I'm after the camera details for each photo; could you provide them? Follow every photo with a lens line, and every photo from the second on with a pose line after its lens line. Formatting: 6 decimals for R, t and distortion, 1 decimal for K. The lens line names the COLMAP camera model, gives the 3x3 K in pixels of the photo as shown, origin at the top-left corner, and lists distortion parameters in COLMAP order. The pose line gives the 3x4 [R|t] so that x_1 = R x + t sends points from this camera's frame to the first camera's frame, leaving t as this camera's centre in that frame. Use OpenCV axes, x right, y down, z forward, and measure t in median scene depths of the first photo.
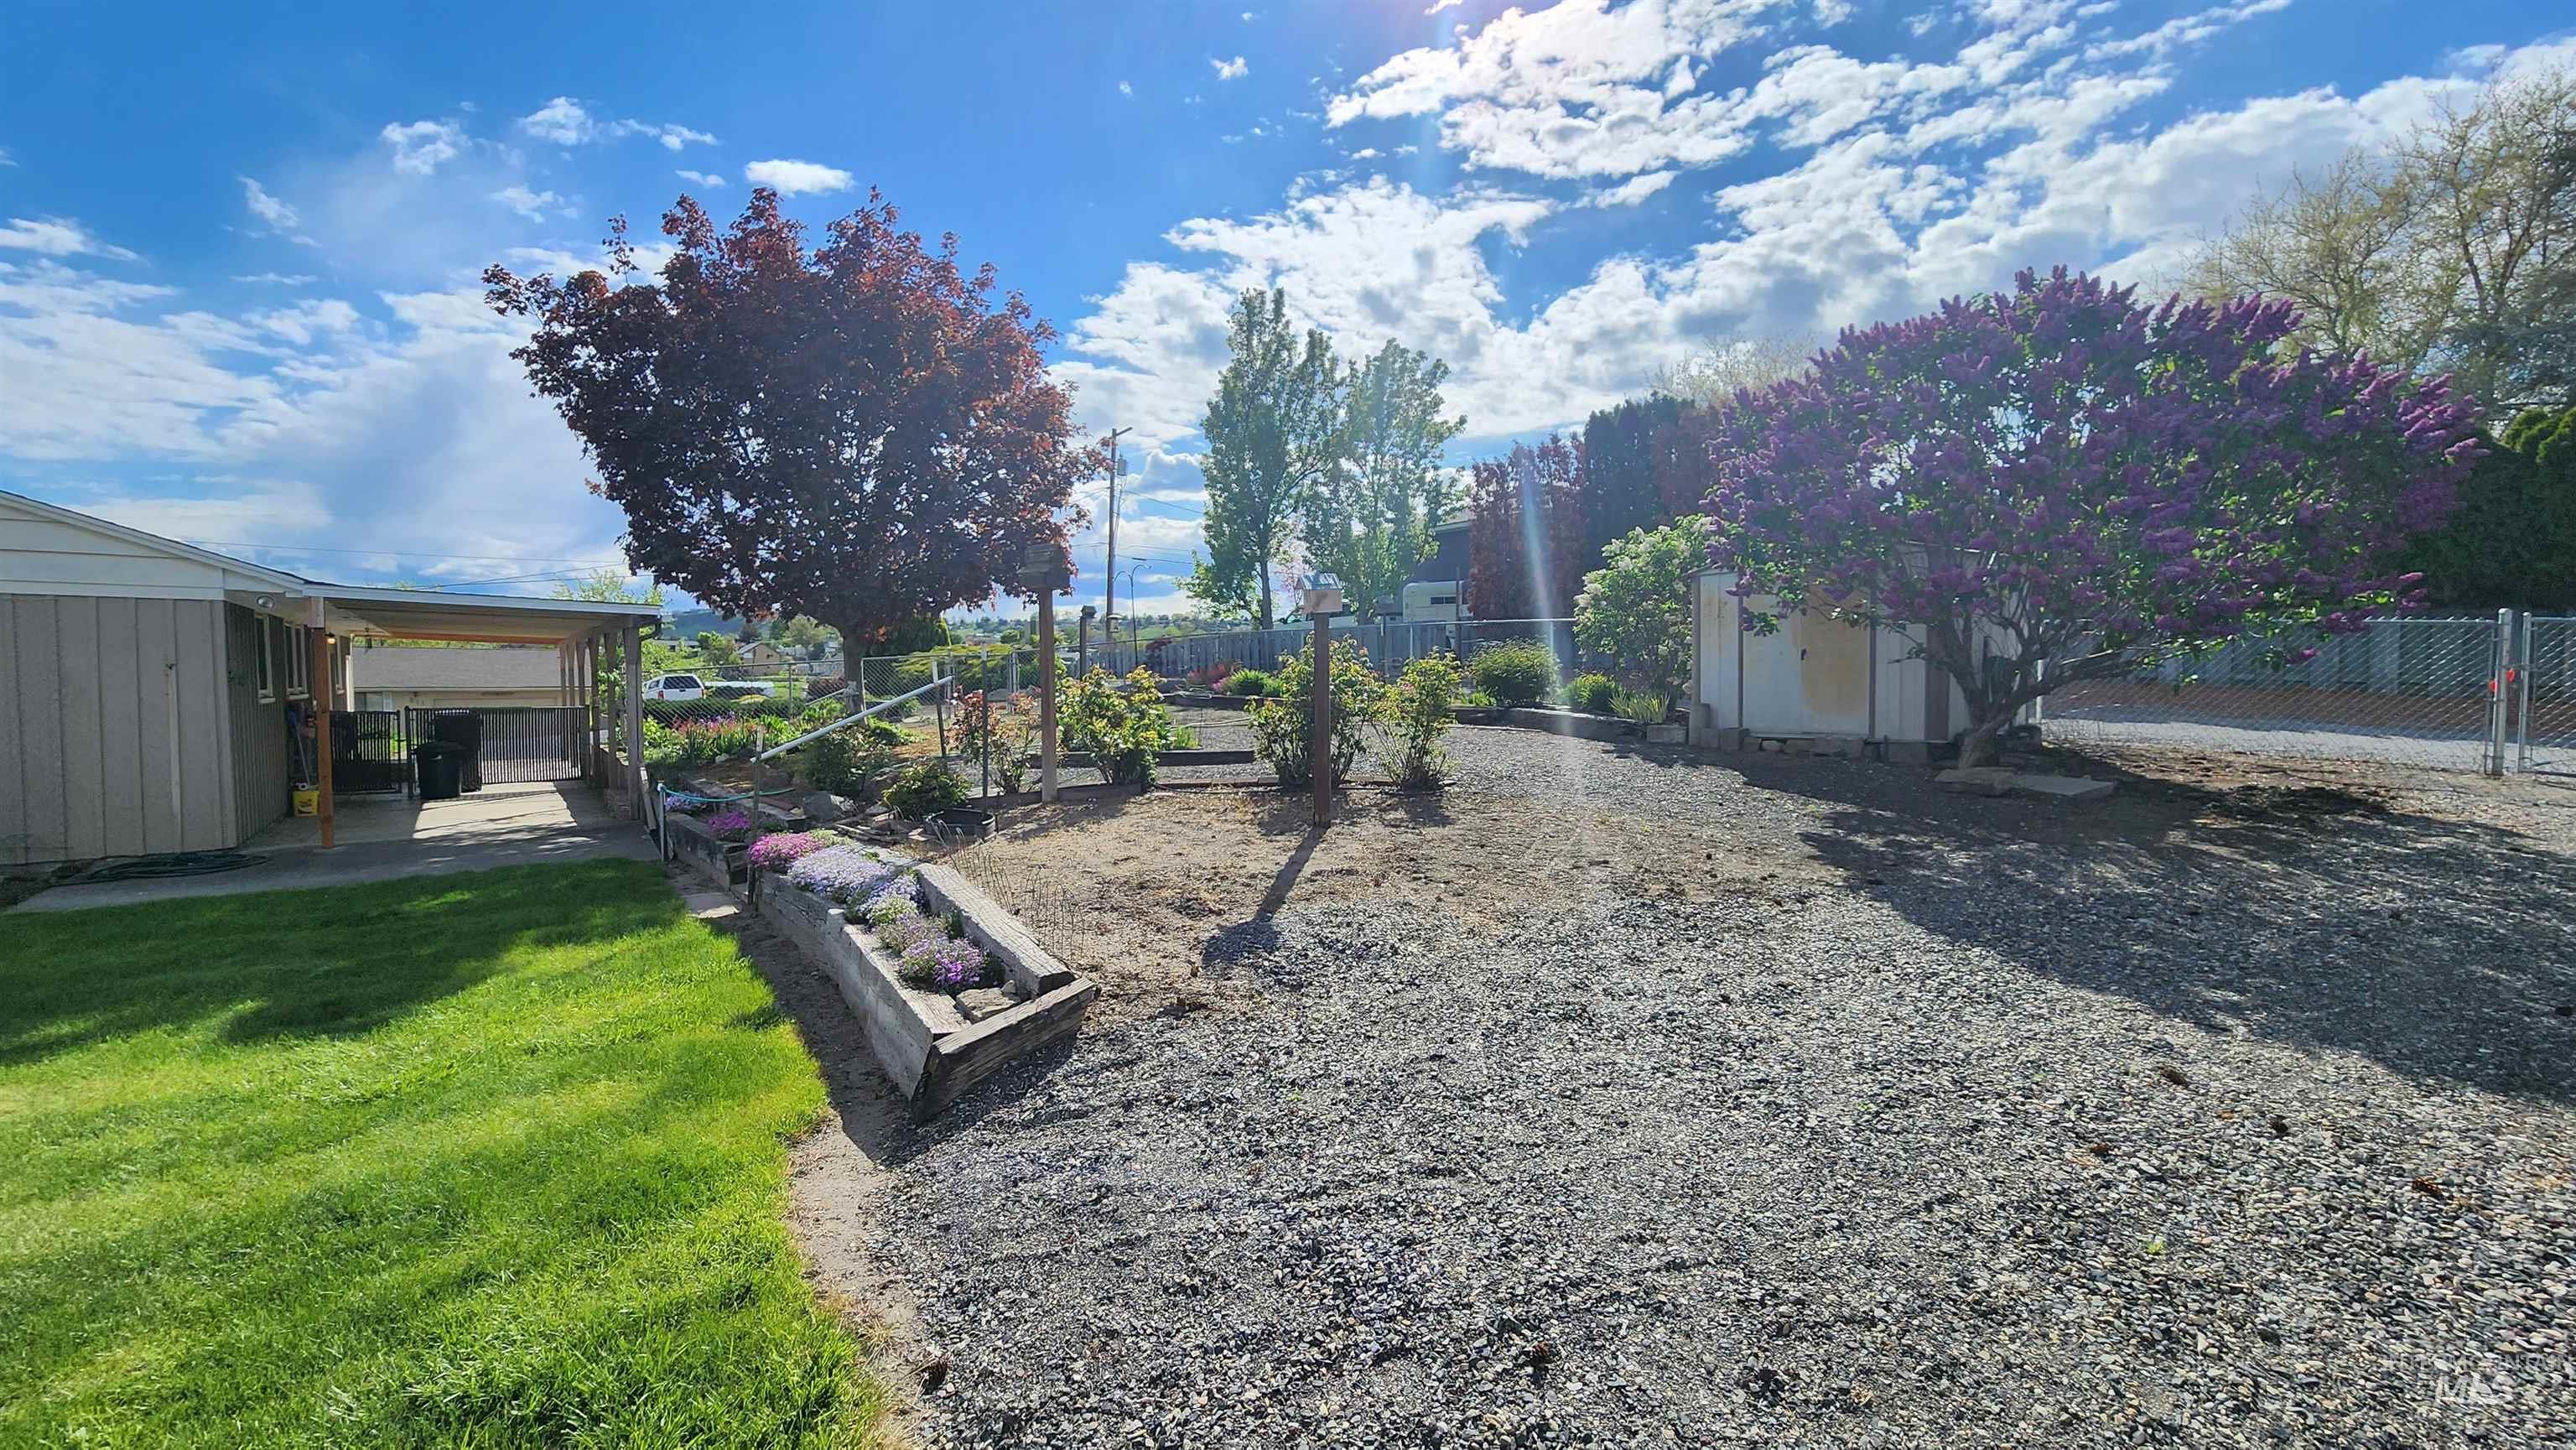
lens RADIAL K [[1053.2, 0, 1288.0], [0, 1053.2, 725.0], [0, 0, 1]] dist [-0.000564, 0.000405]
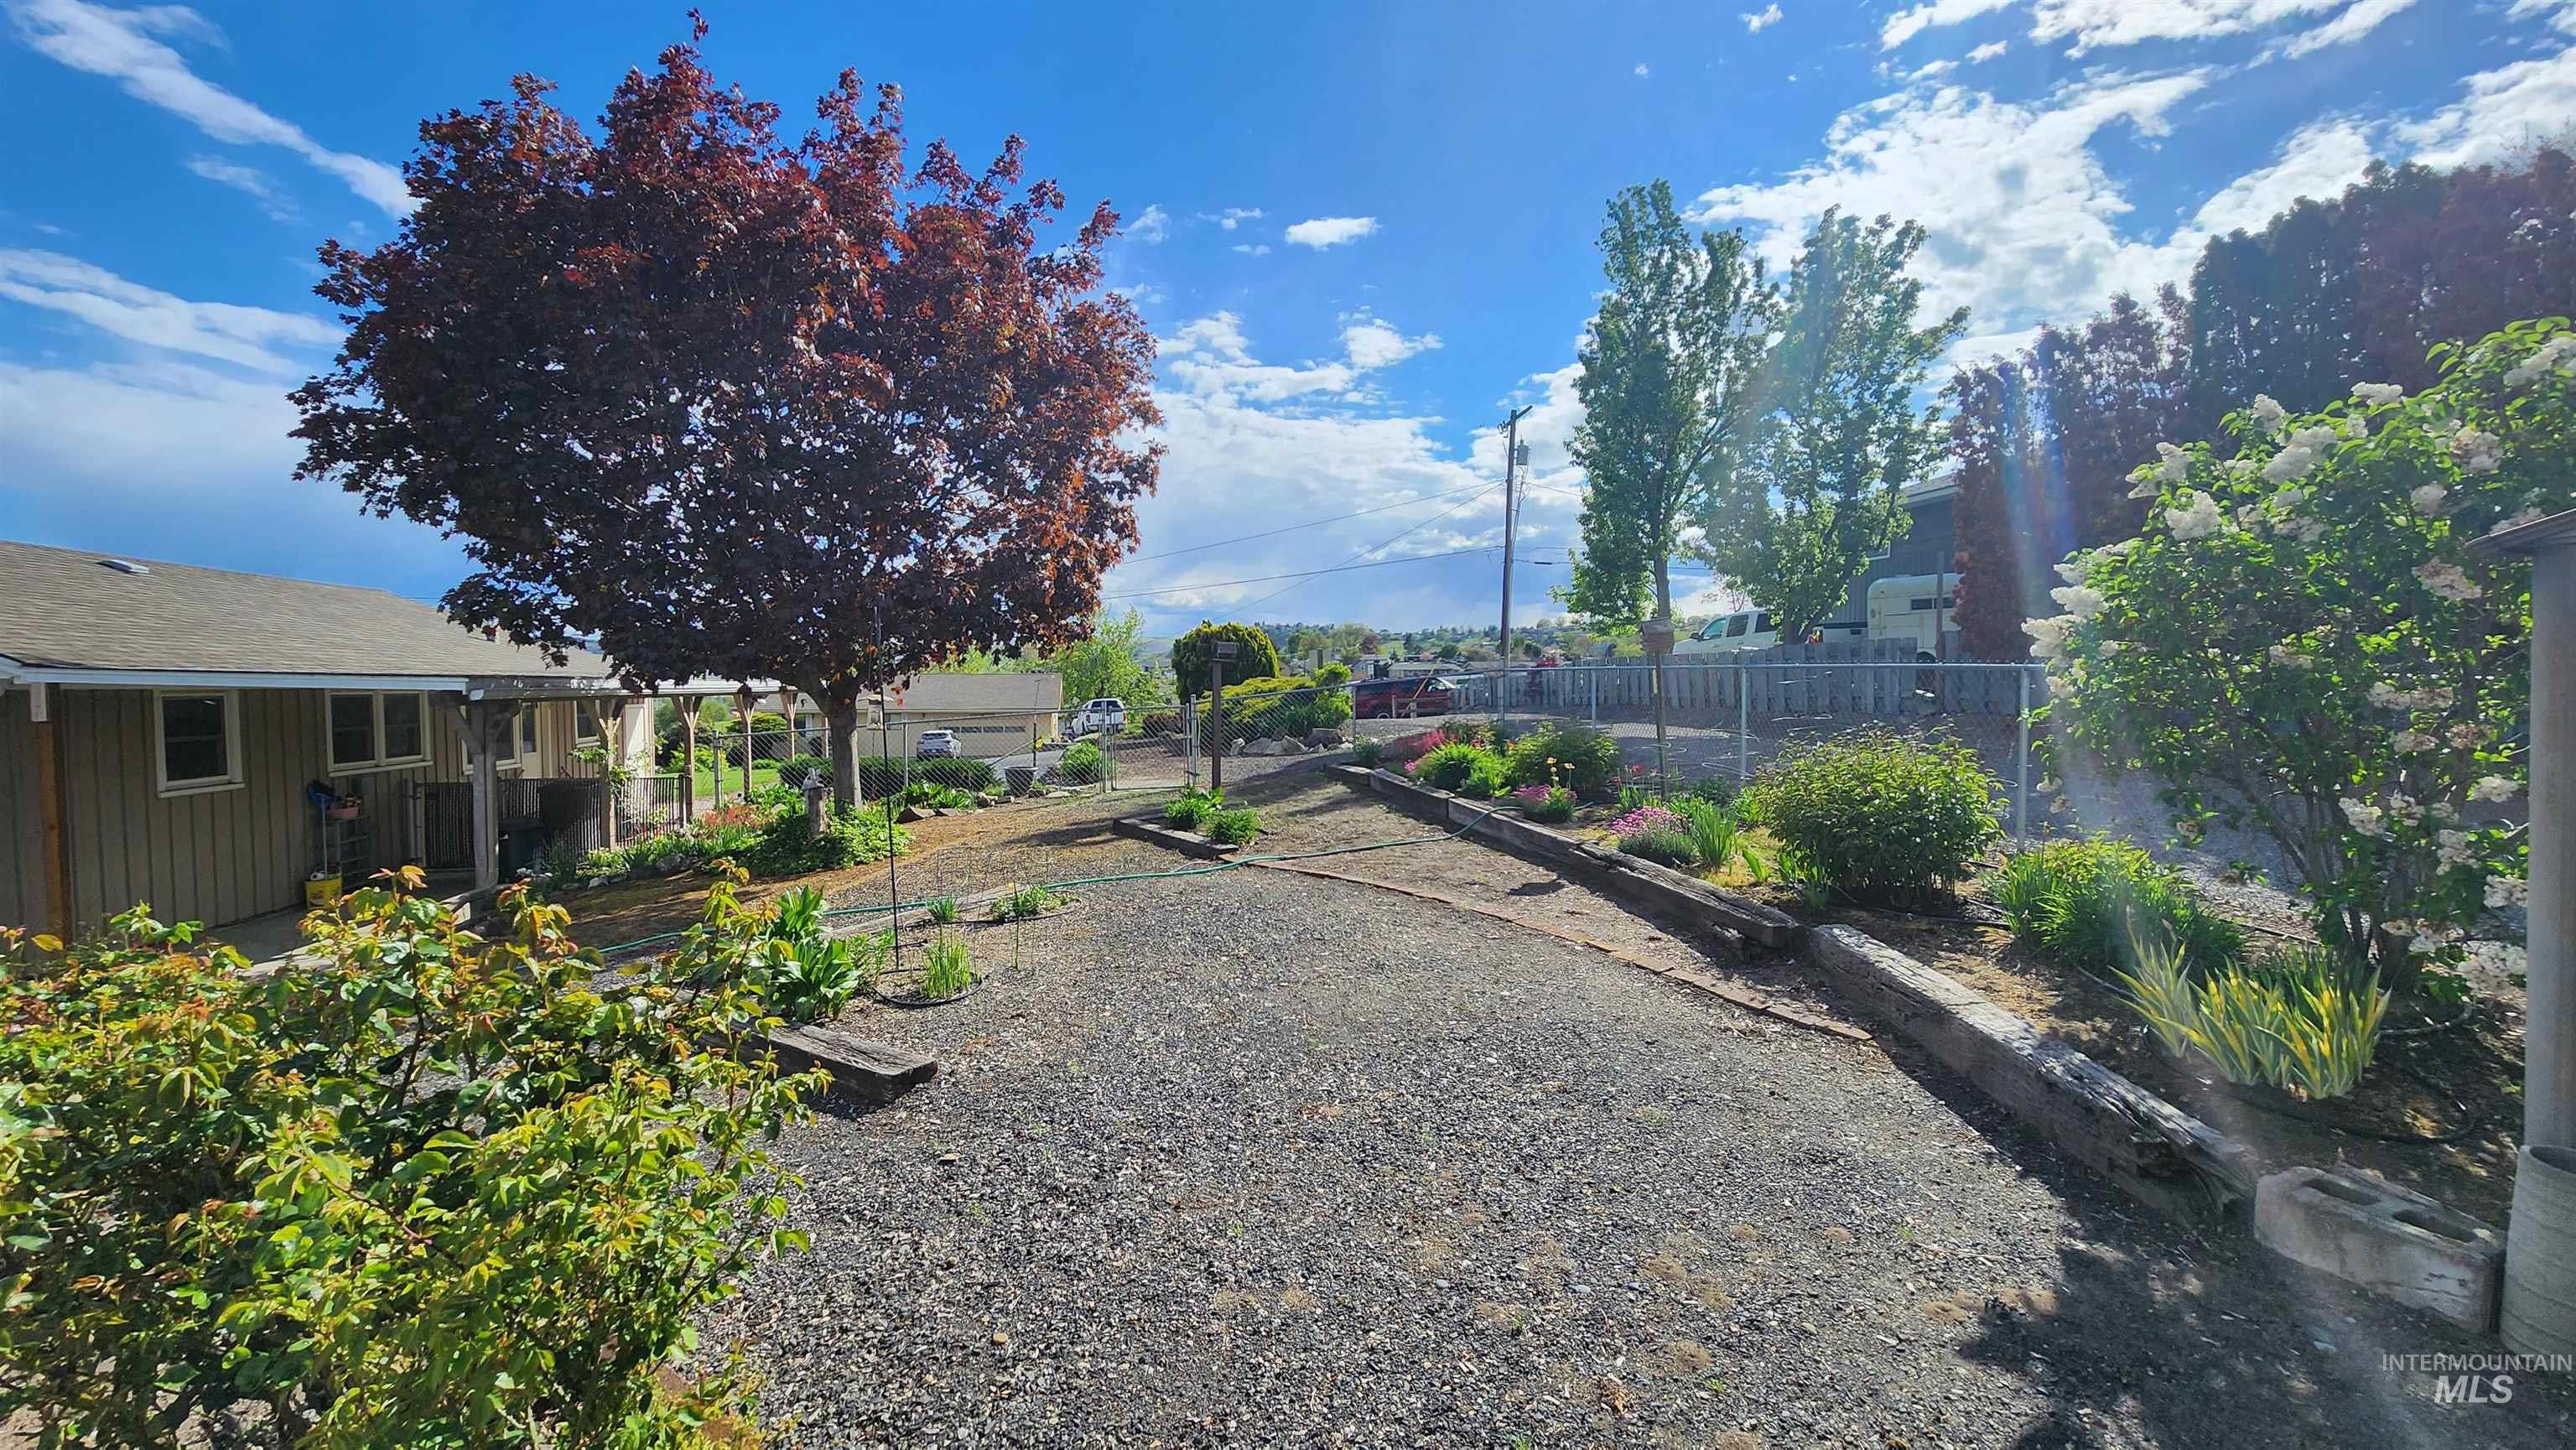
lens RADIAL K [[1013.4, 0, 1338.5], [0, 1013.4, 724.4], [0, 0, 1]] dist [-0.017096, 0.004298]
pose [[0.890579, 0.011381, -0.454687, 0.110055], [-0.011752, 0.999929, 0.002010, -0.043528], [0.454678, 0.003554, 0.890649, 0.301207]]
